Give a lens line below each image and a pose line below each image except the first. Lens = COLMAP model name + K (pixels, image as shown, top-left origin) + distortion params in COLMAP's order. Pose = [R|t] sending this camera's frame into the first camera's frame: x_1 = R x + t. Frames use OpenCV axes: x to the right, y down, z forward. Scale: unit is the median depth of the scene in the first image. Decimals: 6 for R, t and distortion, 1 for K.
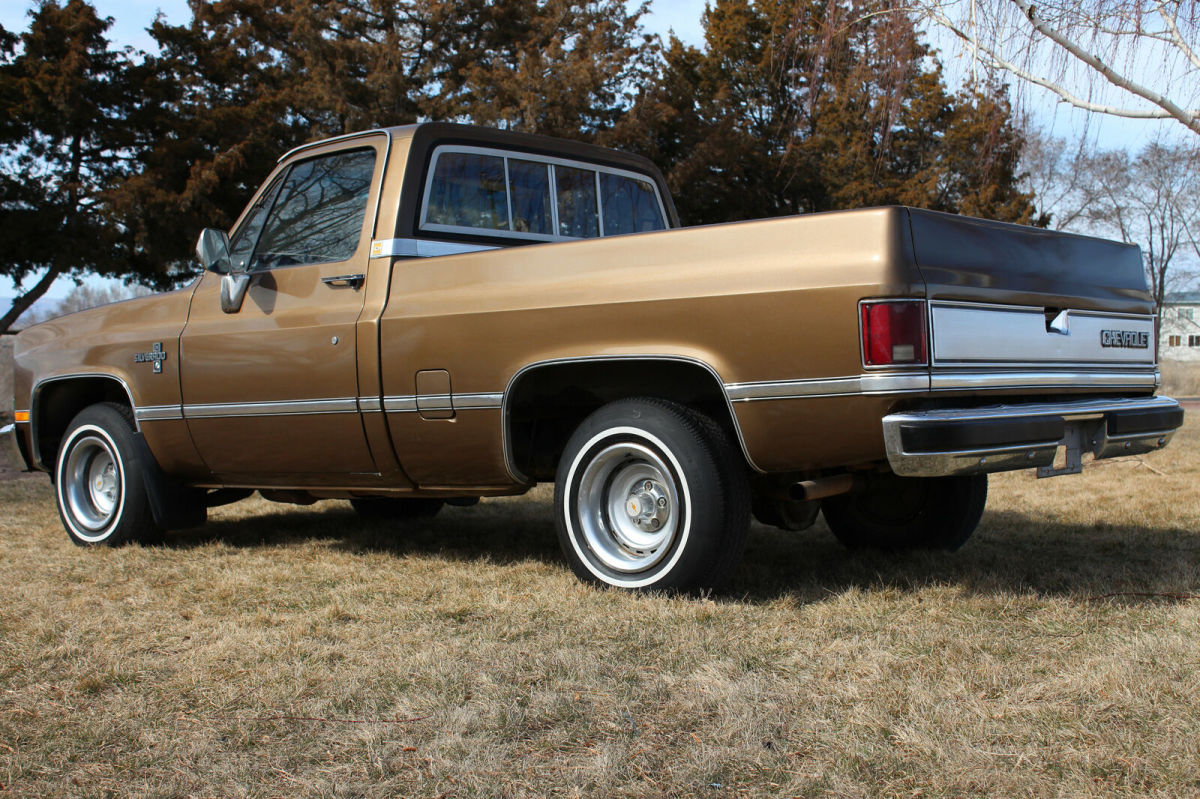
lens RADIAL K [[1609.0, 0, 600.0], [0, 1609.0, 399.5], [0, 0, 1]] dist [-0.037917, 0.068423]
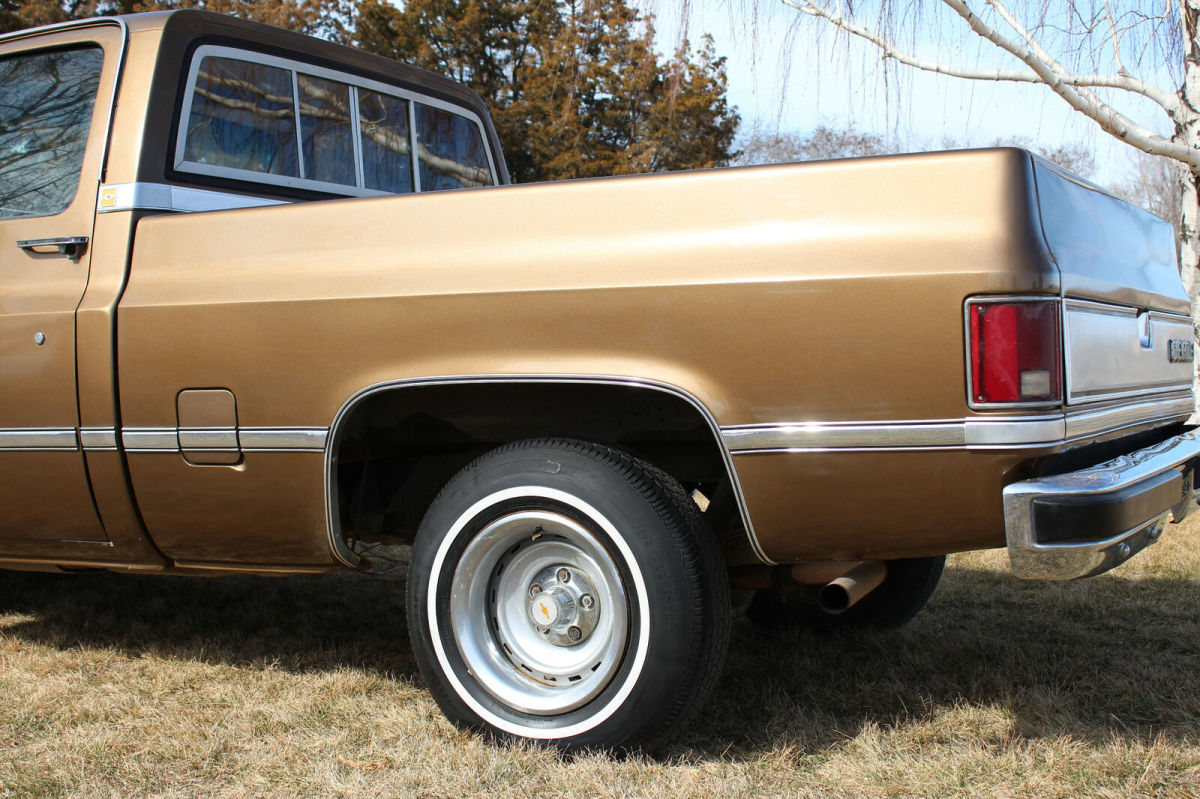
lens RADIAL K [[1609.0, 0, 600.0], [0, 1609.0, 399.5], [0, 0, 1]] dist [-0.037917, 0.068423]
pose [[0.977259, 0.003380, 0.212021, -0.080509], [-0.006857, 0.999854, 0.015668, -0.023494], [-0.211937, -0.016765, 0.977140, 0.320057]]
